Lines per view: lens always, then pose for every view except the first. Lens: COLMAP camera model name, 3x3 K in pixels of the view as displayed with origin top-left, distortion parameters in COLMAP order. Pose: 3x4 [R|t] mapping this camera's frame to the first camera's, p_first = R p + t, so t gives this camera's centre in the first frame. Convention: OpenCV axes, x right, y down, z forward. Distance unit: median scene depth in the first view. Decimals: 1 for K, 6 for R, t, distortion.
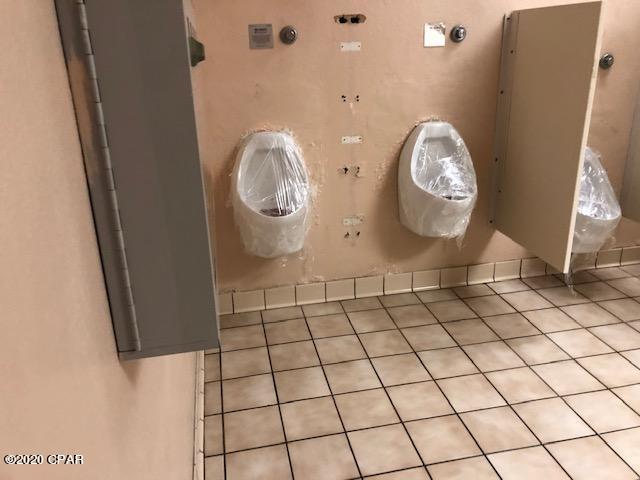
lens RADIAL K [[535.4, 0, 318.1], [0, 535.4, 237.1], [0, 0, 1]] dist [0.040866, -0.058453]
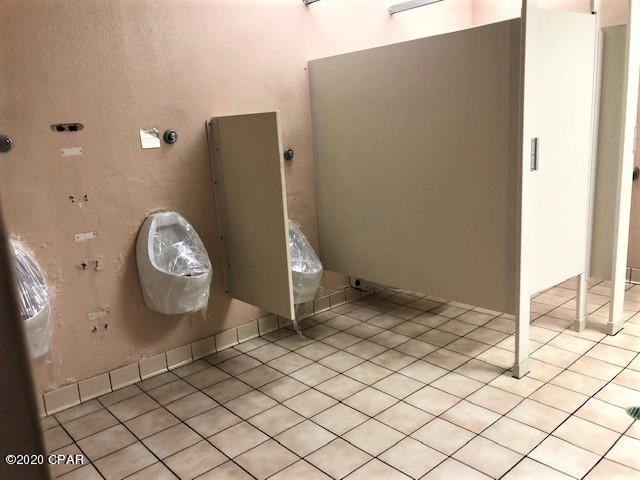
lens RADIAL K [[535.4, 0, 319.9], [0, 535.4, 238.1], [0, 0, 1]] dist [0.040866, -0.058453]
pose [[0.865179, -0.125444, 0.485520, -0.052384], [0.202796, 0.973026, -0.109973, 0.028315], [-0.458628, 0.193608, 0.867281, -0.113747]]
